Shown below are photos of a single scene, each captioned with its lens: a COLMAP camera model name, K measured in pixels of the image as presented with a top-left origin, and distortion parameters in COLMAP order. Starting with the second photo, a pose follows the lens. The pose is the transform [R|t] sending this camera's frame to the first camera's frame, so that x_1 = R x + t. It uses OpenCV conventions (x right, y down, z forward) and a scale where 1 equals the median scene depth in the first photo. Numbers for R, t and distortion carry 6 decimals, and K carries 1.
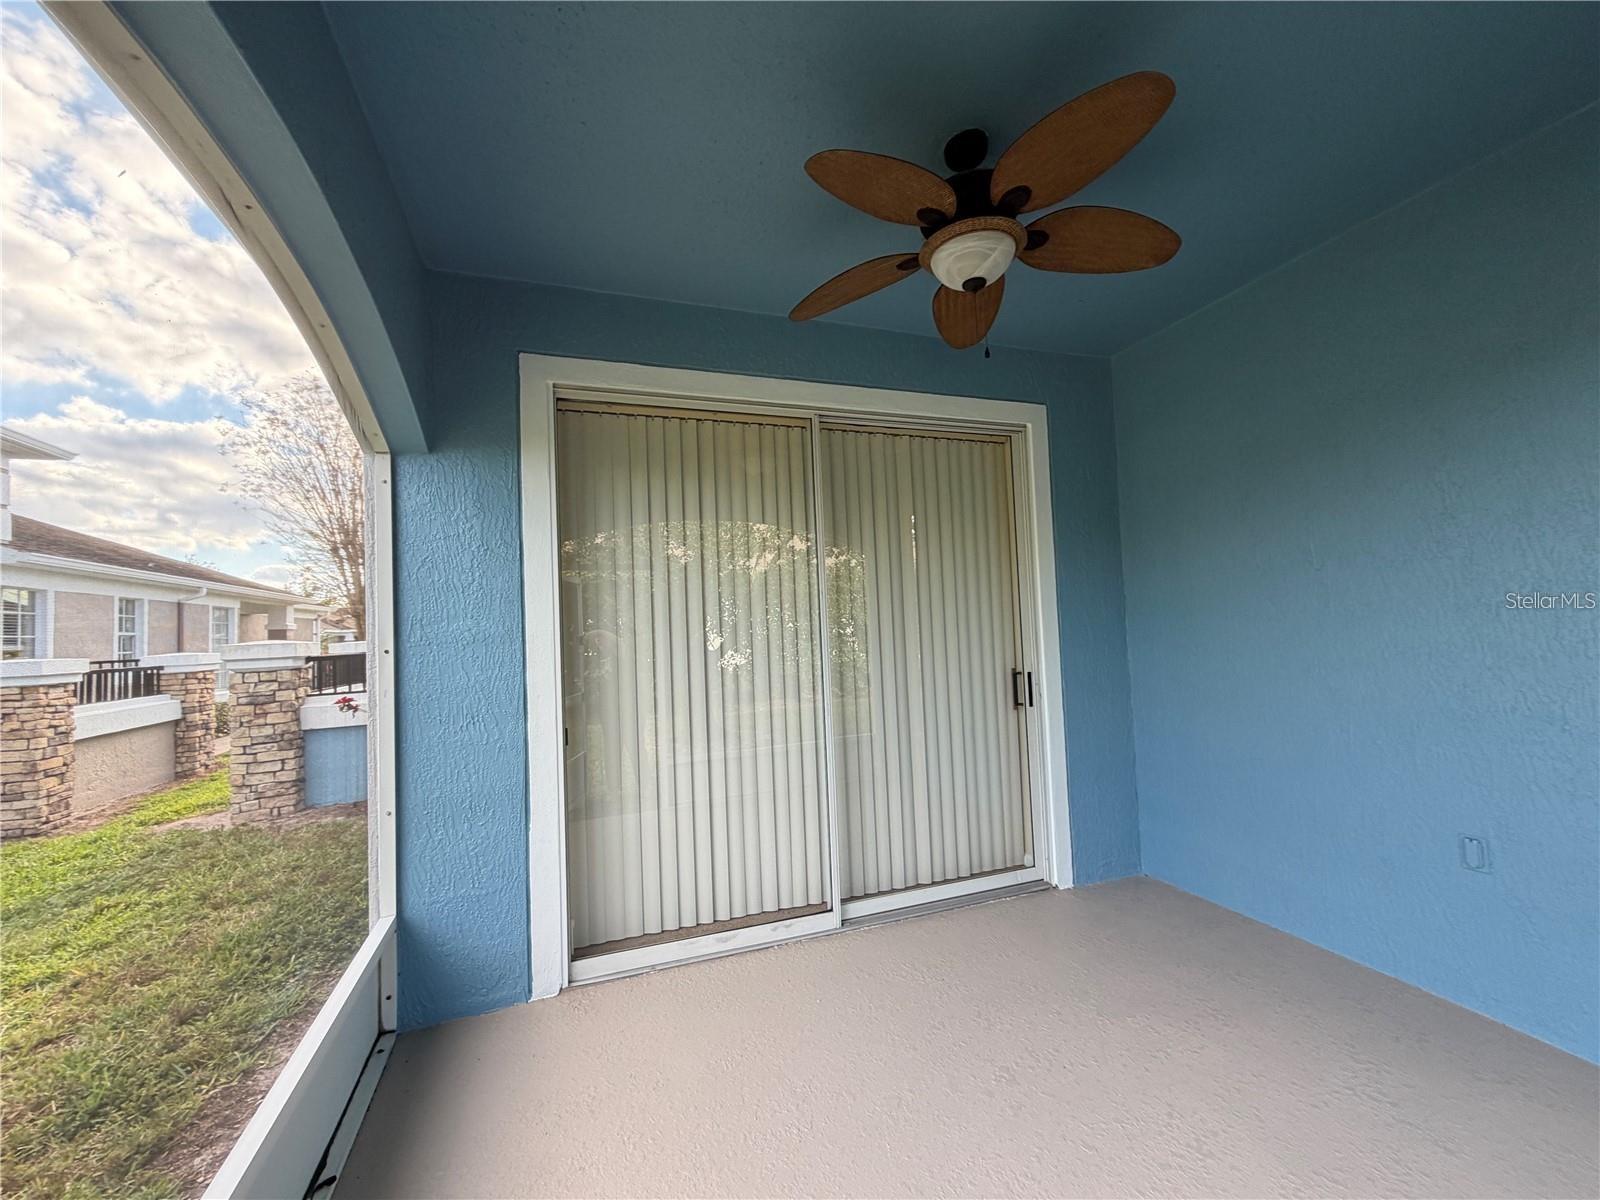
lens RADIAL K [[630.2, 0, 800.0], [0, 630.2, 600.0], [0, 0, 1]] dist [0.001266, 0.000078]
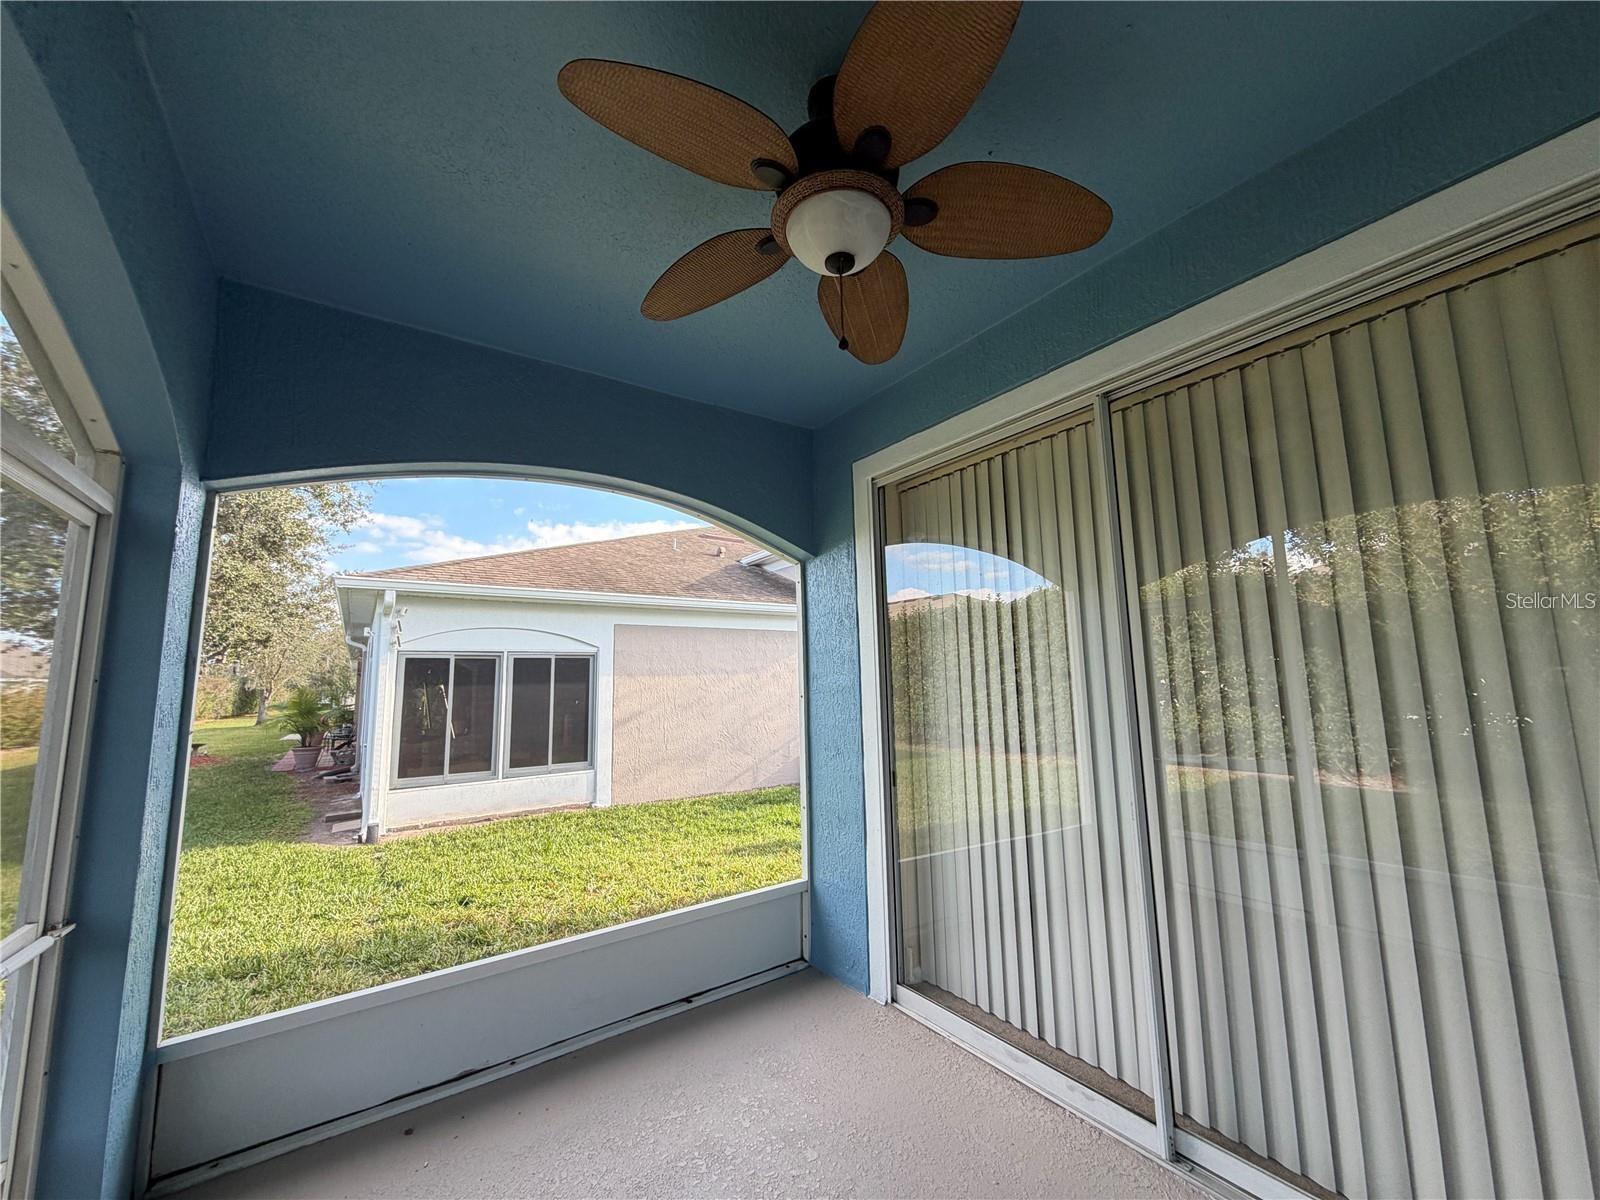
lens RADIAL K [[630.2, 0, 800.0], [0, 630.2, 600.0], [0, 0, 1]] dist [0.001266, 0.000078]
pose [[0.272583, -0.090295, -0.957886, 0.715675], [0.059703, 0.995255, -0.076828, -0.028468], [0.960278, -0.036246, 0.276681, 0.541507]]
